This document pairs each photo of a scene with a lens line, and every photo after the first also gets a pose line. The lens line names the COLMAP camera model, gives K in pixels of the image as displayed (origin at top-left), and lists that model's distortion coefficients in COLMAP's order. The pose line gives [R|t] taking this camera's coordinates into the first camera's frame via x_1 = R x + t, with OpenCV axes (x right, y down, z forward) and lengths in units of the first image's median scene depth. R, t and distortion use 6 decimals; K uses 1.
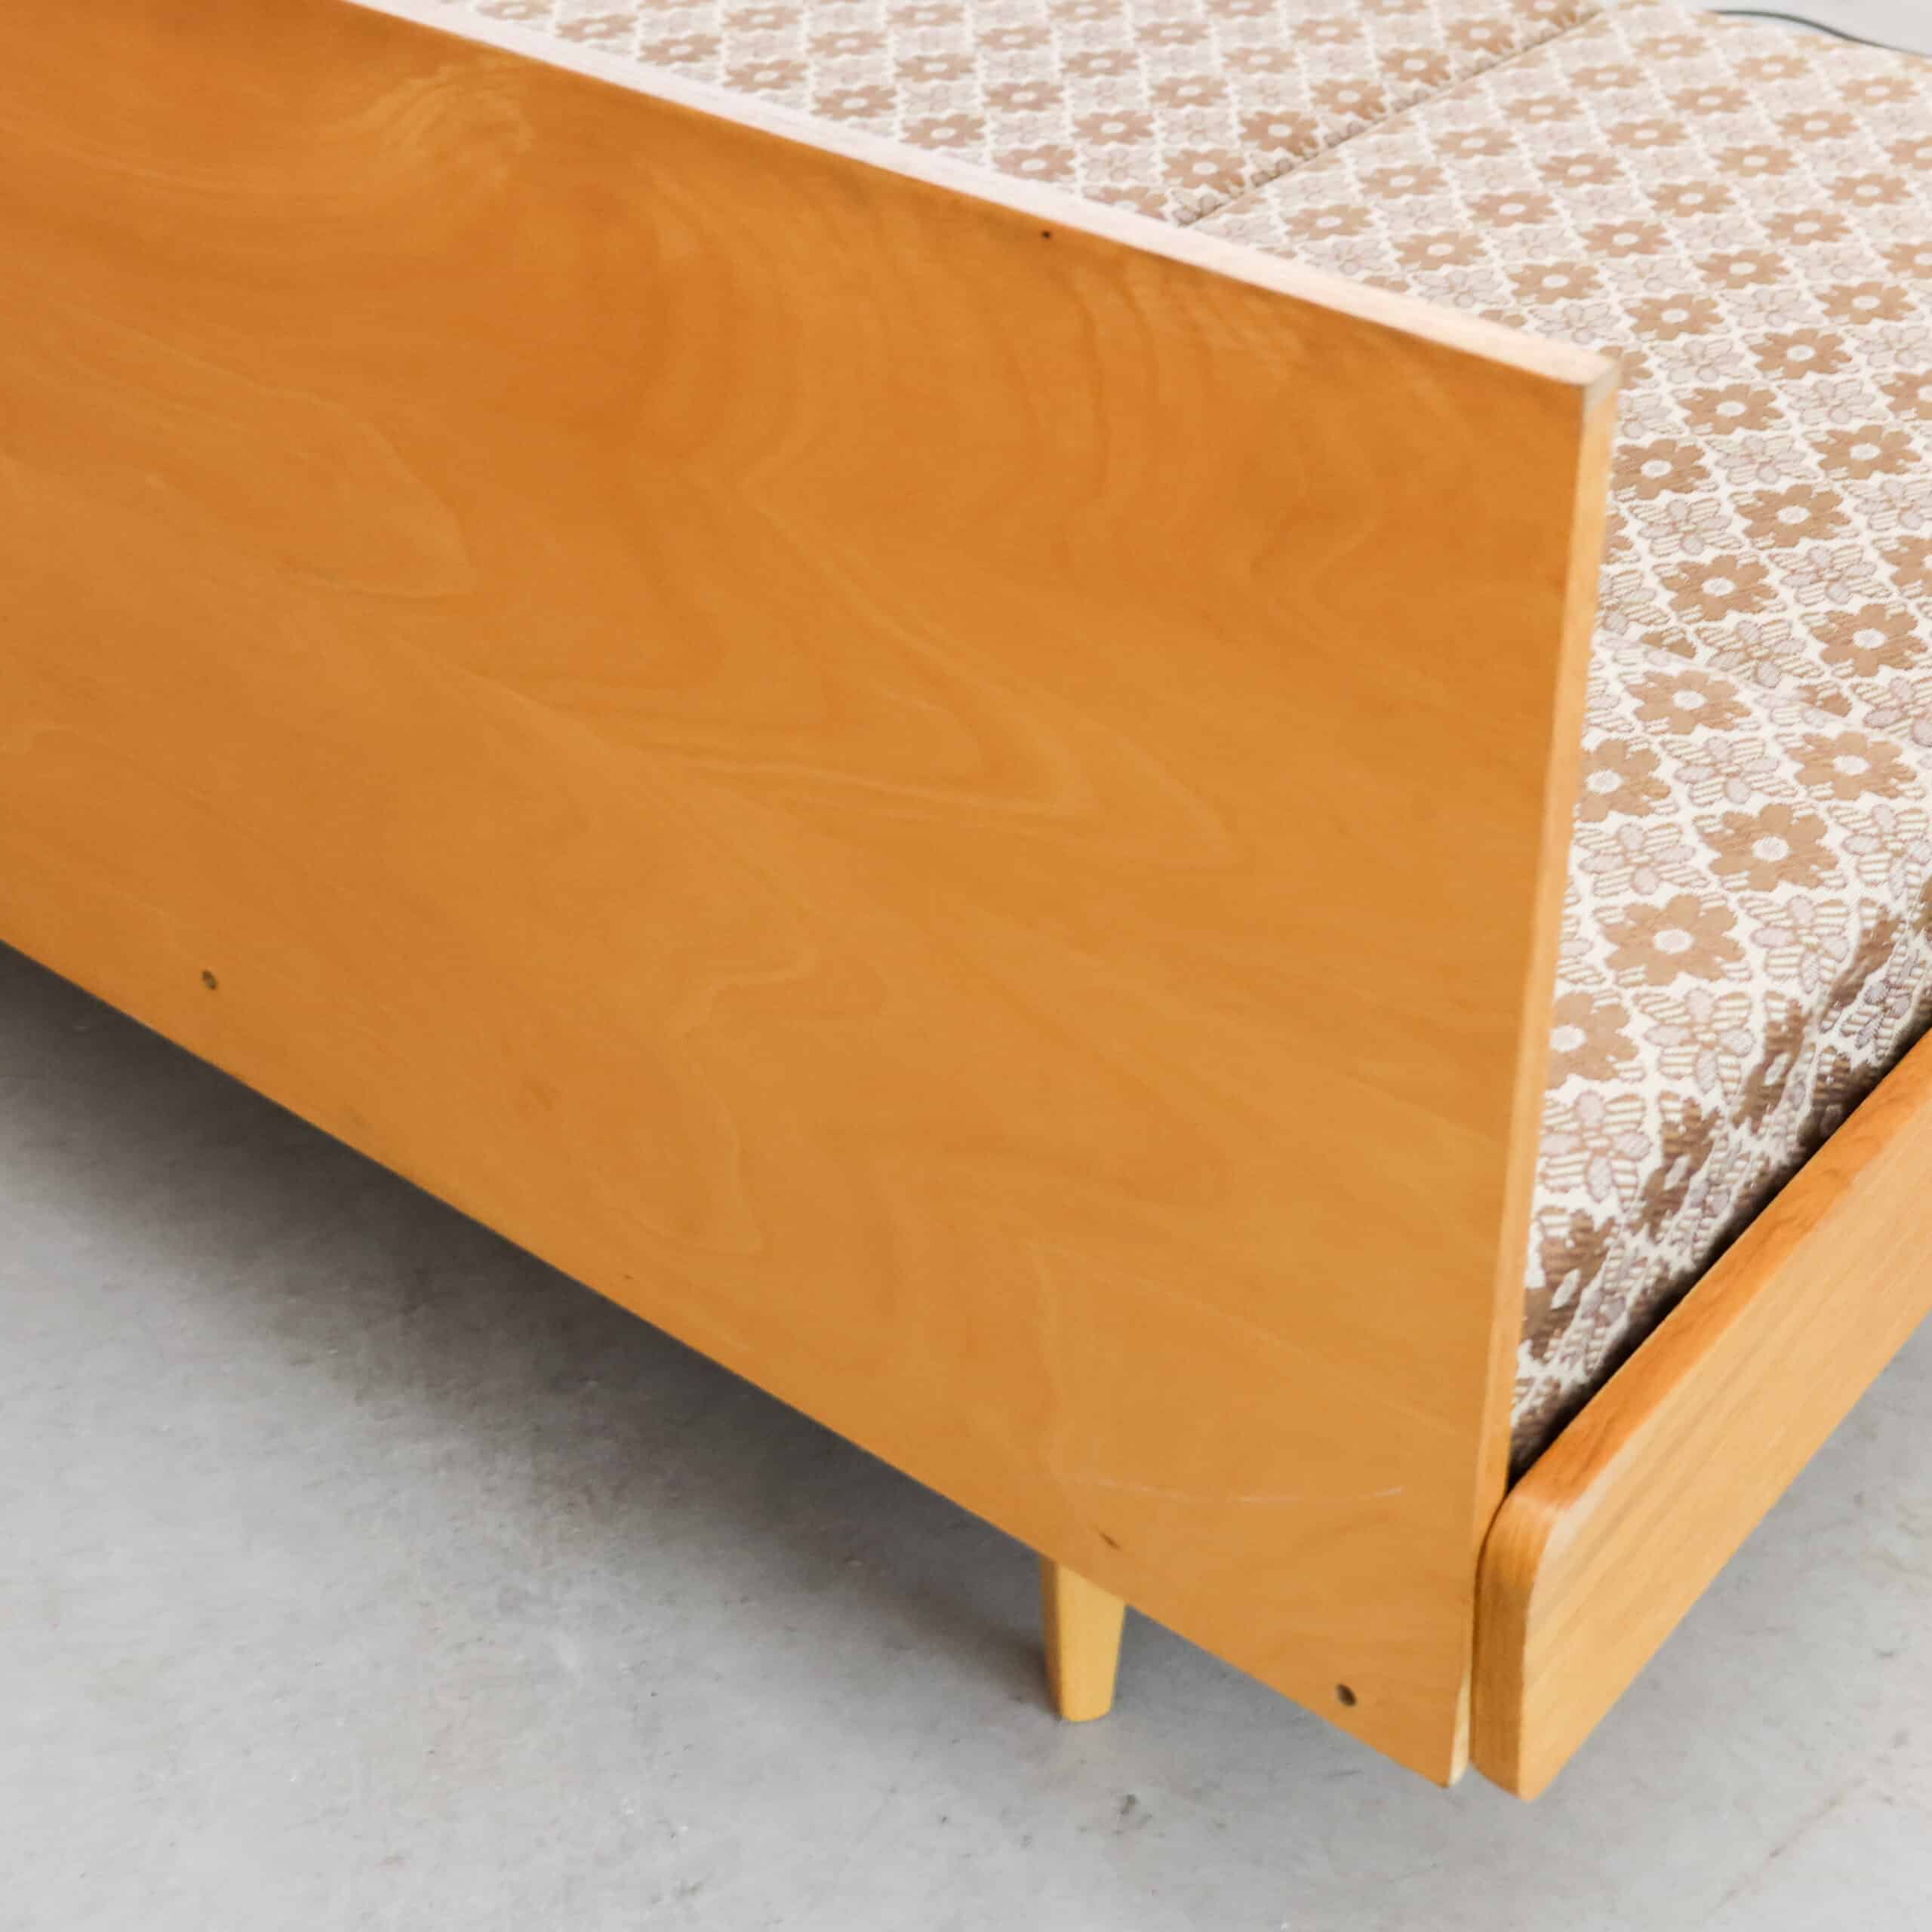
lens RADIAL K [[2867.0, 0, 994.1], [0, 2867.0, 887.1], [0, 0, 1]] dist [0.014996, -0.023770]
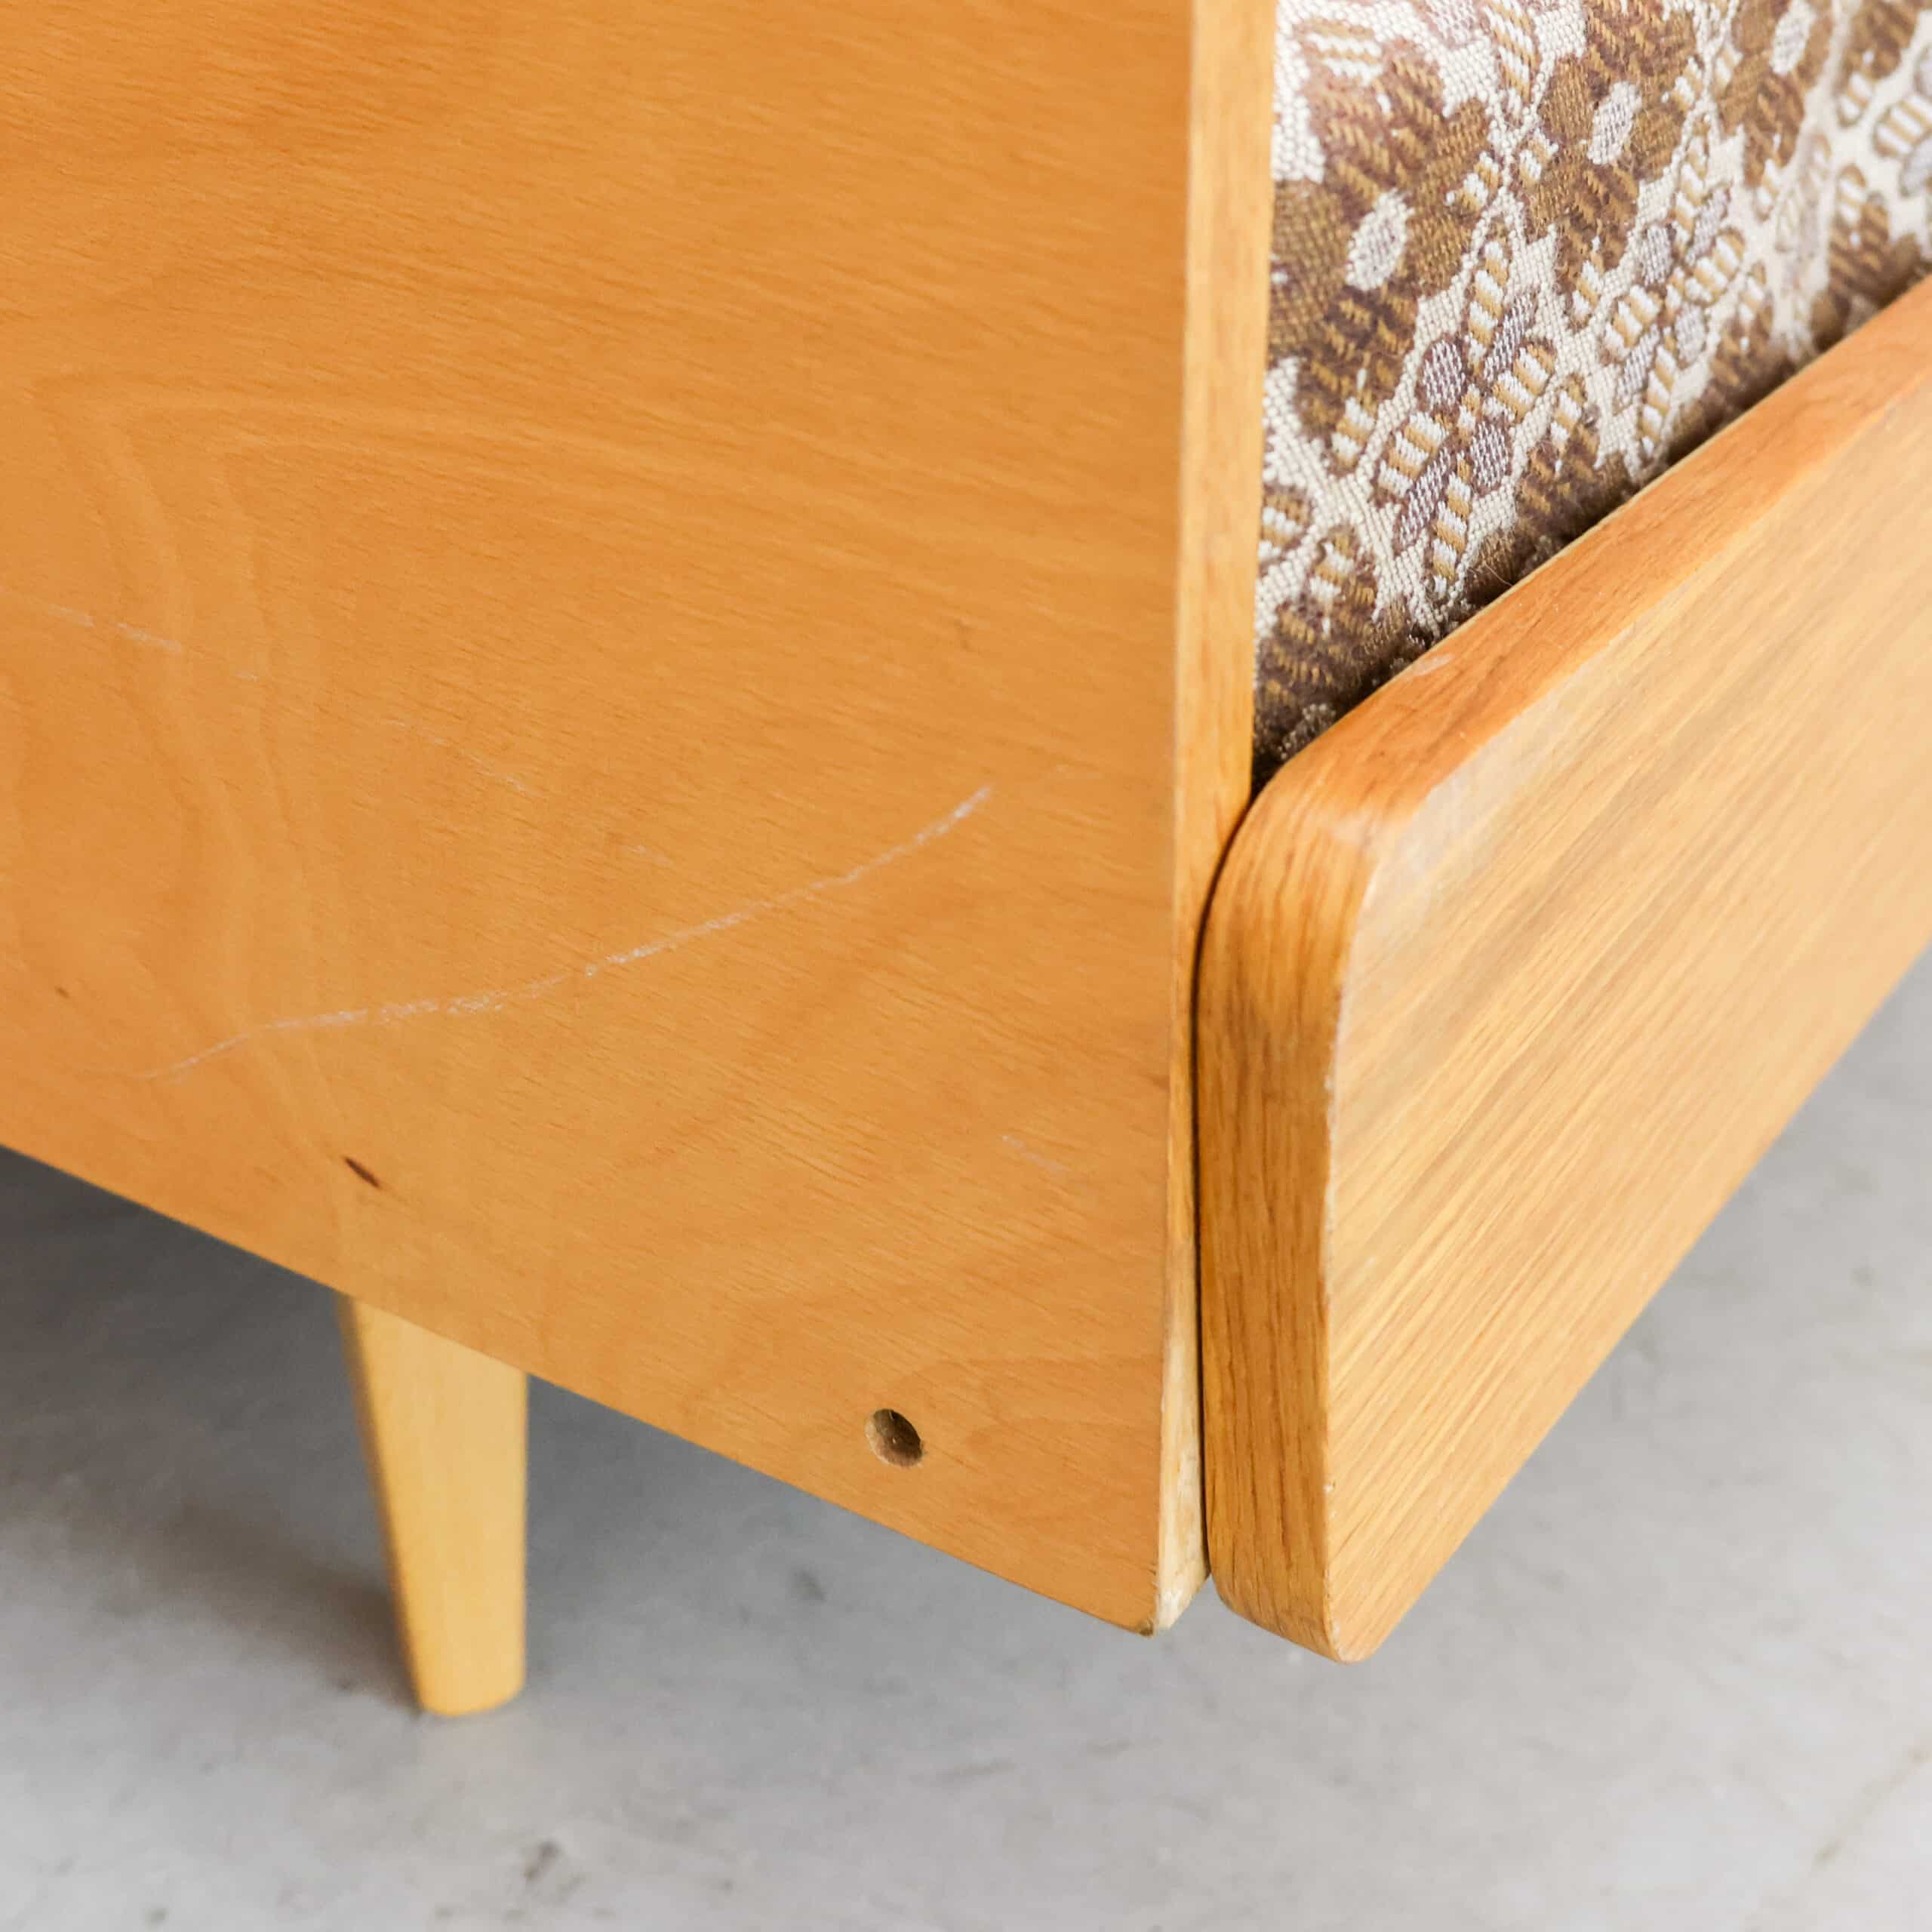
lens RADIAL K [[2894.0, 0, 966.0], [0, 2894.0, 966.0], [0, 0, 1]] dist [0.013733, -0.026569]
pose [[0.995168, -0.043501, 0.088025, 0.102711], [0.049035, 0.996889, -0.061714, 0.249522], [-0.085067, 0.065732, 0.994205, 0.606300]]
